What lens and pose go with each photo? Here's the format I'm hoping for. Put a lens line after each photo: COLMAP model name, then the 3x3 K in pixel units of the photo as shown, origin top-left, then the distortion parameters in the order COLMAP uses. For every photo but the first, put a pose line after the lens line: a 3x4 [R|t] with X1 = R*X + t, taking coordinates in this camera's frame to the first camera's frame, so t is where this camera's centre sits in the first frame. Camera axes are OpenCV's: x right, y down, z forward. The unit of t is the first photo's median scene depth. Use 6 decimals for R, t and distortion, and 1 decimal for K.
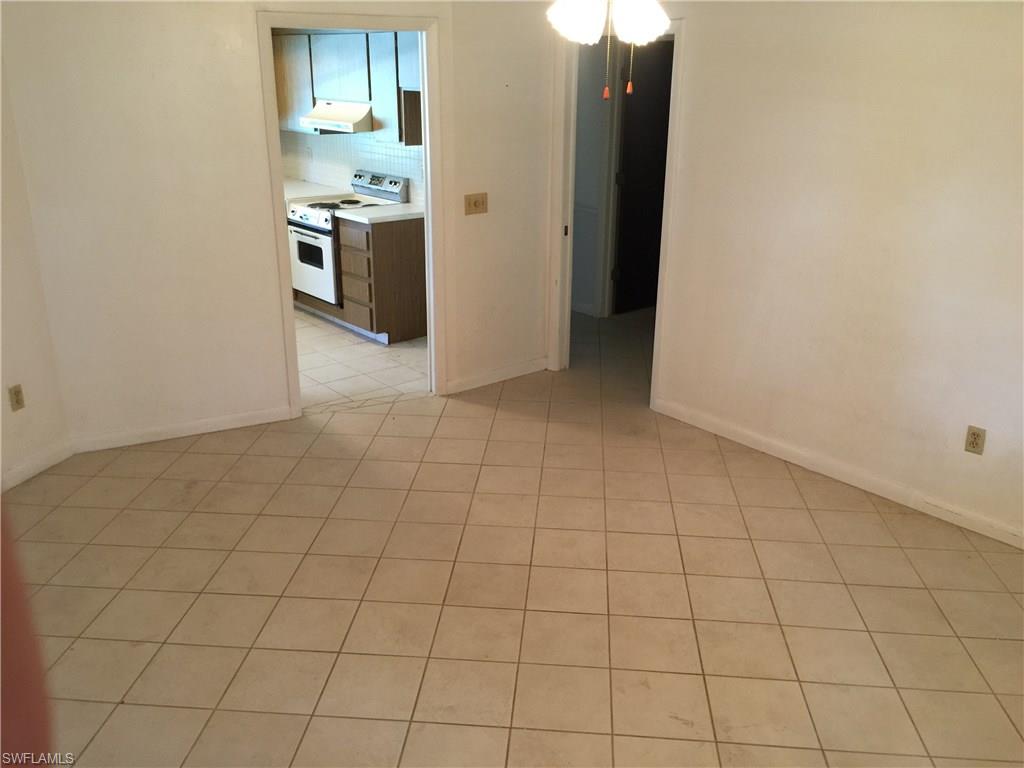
lens RADIAL K [[882.3, 0, 512.2], [0, 882.3, 371.4], [0, 0, 1]] dist [0.070027, -0.089282]
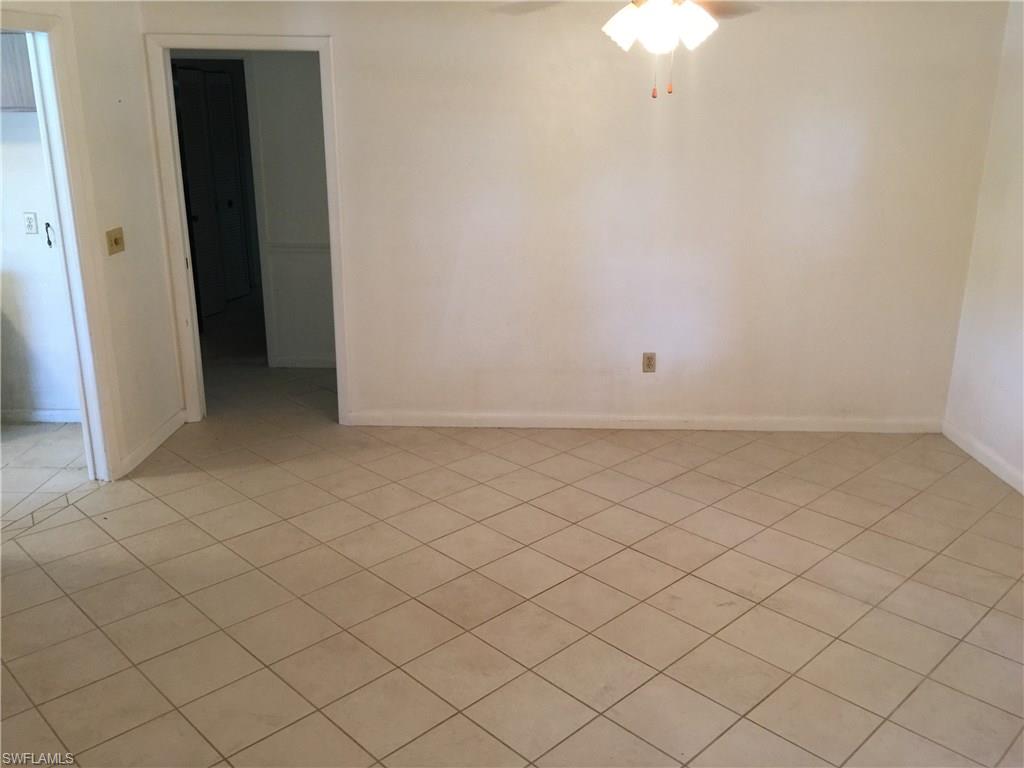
lens RADIAL K [[882.3, 0, 512.2], [0, 882.3, 371.4], [0, 0, 1]] dist [0.070027, -0.089282]
pose [[0.653161, -0.216557, 0.725592, -0.495228], [0.243210, 0.967458, 0.069812, -0.044830], [-0.717098, 0.130873, 0.684575, 0.202055]]
